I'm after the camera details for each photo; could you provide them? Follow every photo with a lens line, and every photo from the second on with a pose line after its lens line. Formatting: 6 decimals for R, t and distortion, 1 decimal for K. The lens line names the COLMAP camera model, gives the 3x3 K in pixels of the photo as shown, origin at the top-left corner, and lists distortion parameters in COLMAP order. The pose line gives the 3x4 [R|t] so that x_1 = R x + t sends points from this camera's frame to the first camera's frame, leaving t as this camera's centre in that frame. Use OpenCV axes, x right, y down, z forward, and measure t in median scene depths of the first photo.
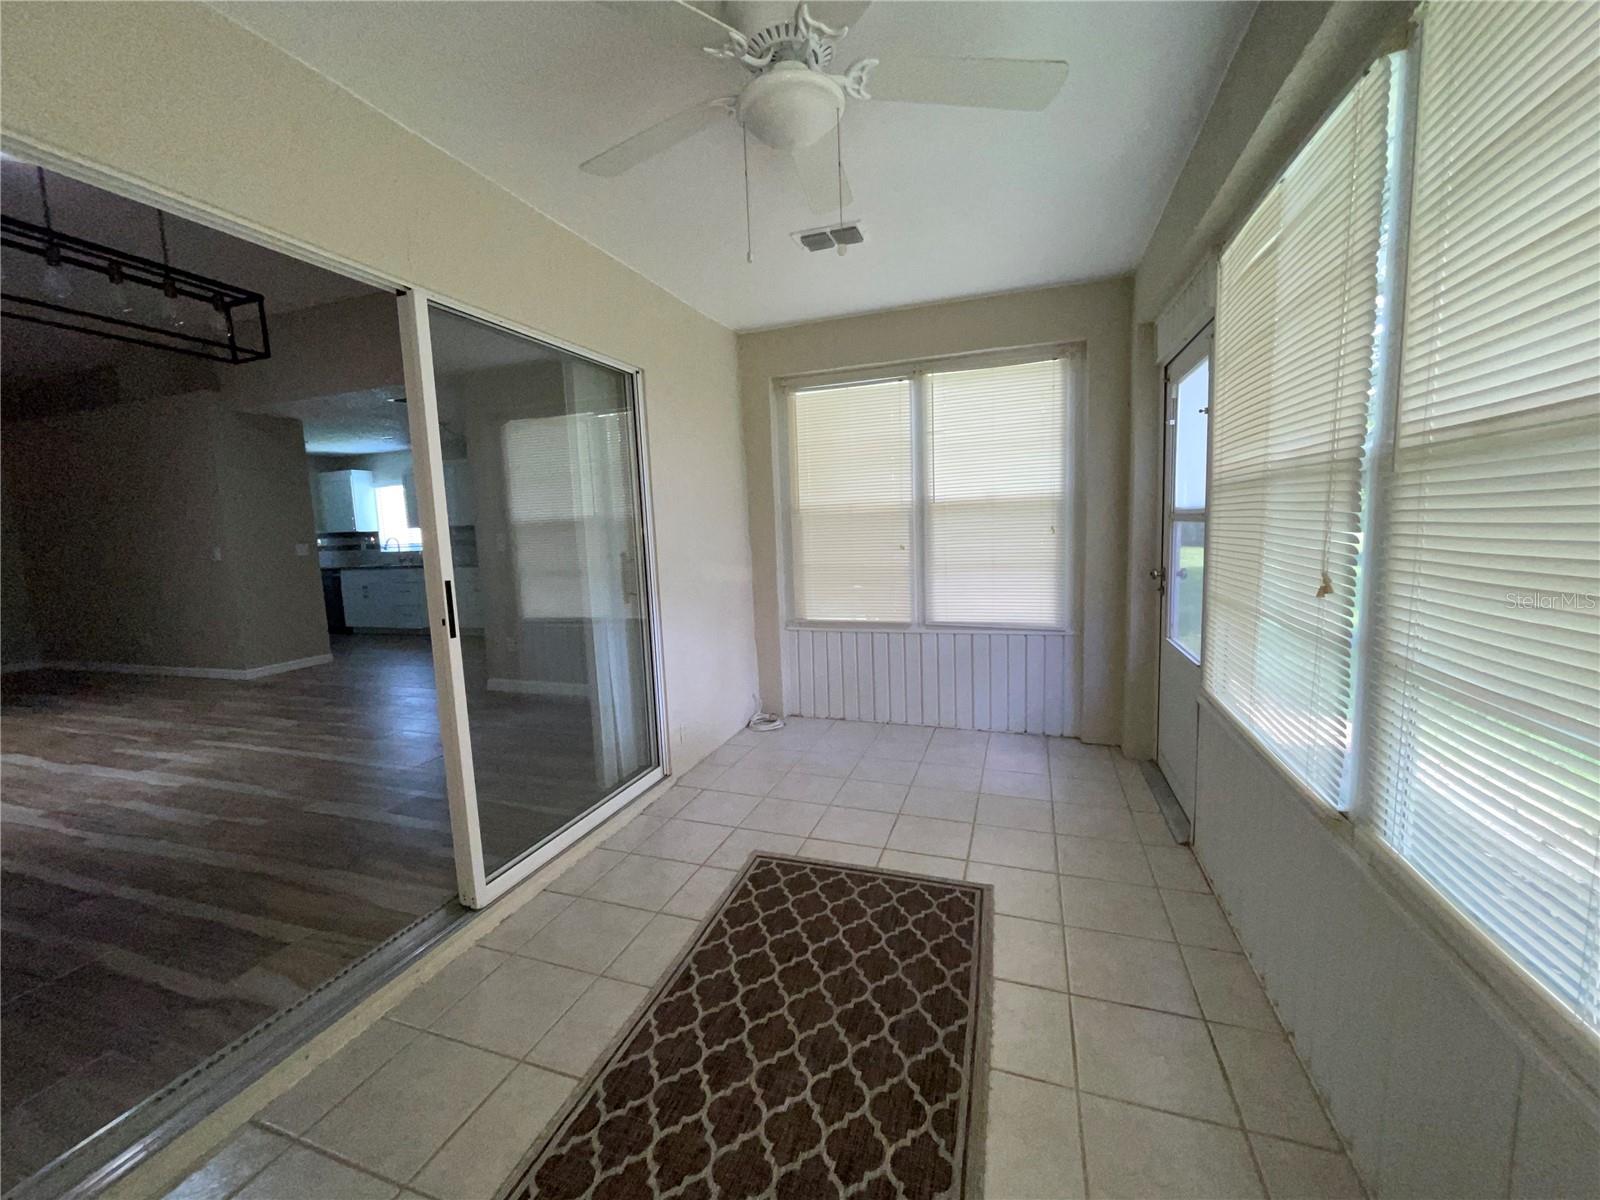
lens RADIAL K [[646.9, 0, 790.3], [0, 646.9, 605.2], [0, 0, 1]] dist [0.002079, 0.000159]
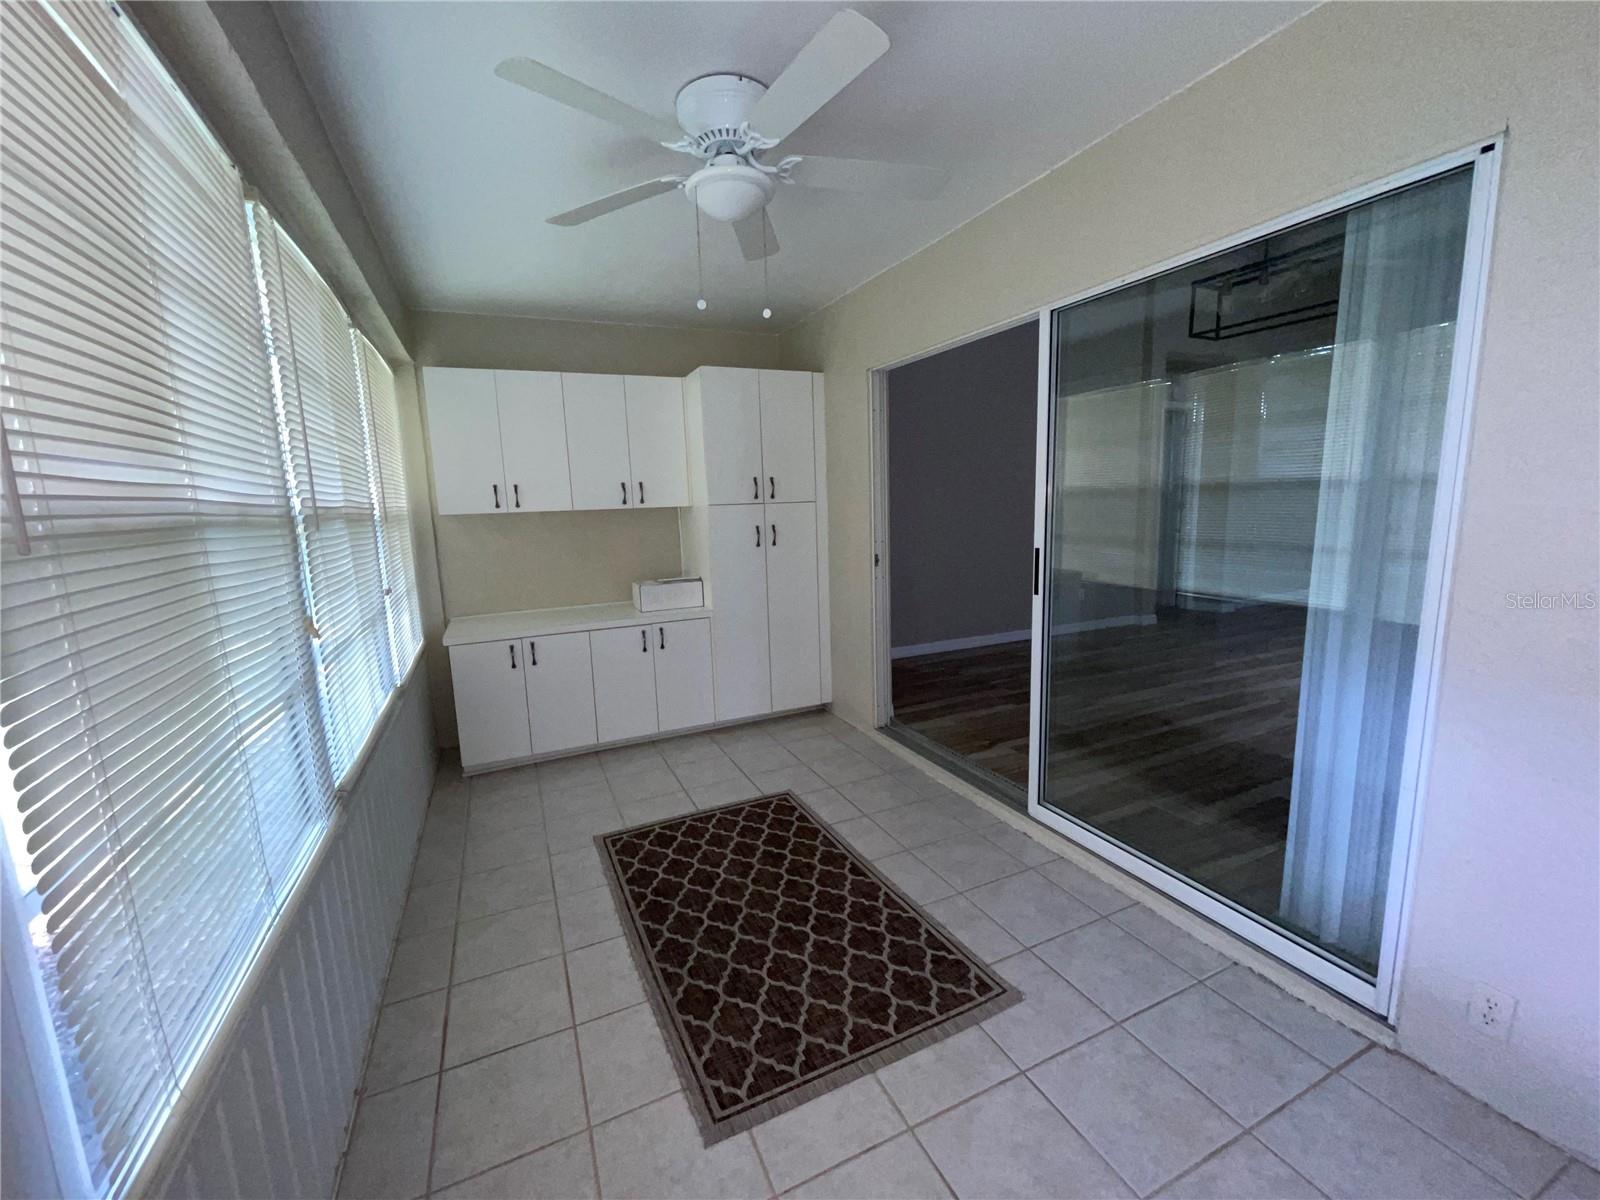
lens RADIAL K [[646.9, 0, 794.5], [0, 646.9, 601.6], [0, 0, 1]] dist [0.002079, 0.000159]
pose [[-0.708226, 0.172432, -0.684604, 0.689883], [-0.027278, 0.962306, 0.270596, -0.273668], [0.705459, 0.210318, -0.676827, 1.611486]]
